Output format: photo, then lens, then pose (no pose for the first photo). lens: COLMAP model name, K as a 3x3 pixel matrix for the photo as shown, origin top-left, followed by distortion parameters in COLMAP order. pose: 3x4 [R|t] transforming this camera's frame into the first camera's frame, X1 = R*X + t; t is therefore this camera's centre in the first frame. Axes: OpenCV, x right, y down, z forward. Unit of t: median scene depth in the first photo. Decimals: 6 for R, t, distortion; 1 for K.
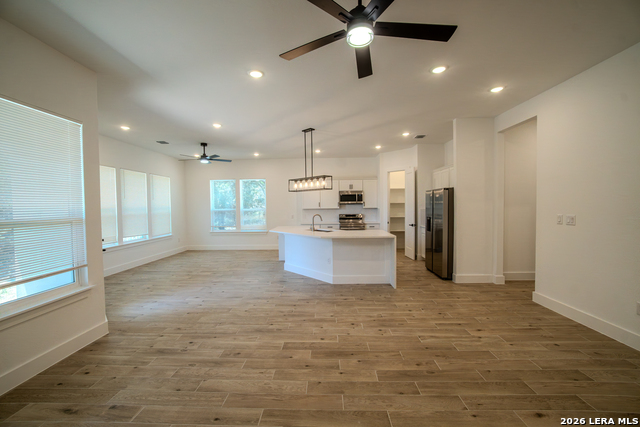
lens RADIAL K [[256.1, 0, 318.8], [0, 256.1, 212.8], [0, 0, 1]] dist [0.000214, 0.000042]
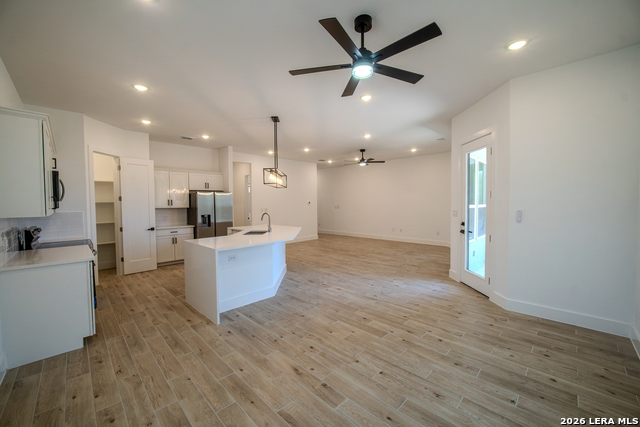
lens RADIAL K [[256.1, 0, 318.5], [0, 256.1, 212.1], [0, 0, 1]] dist [0.000214, 0.000042]
pose [[-0.723060, -0.001501, 0.690784, -0.890199], [0.043486, 0.997915, 0.047687, -0.035279], [-0.689415, 0.064520, -0.721487, 1.800720]]
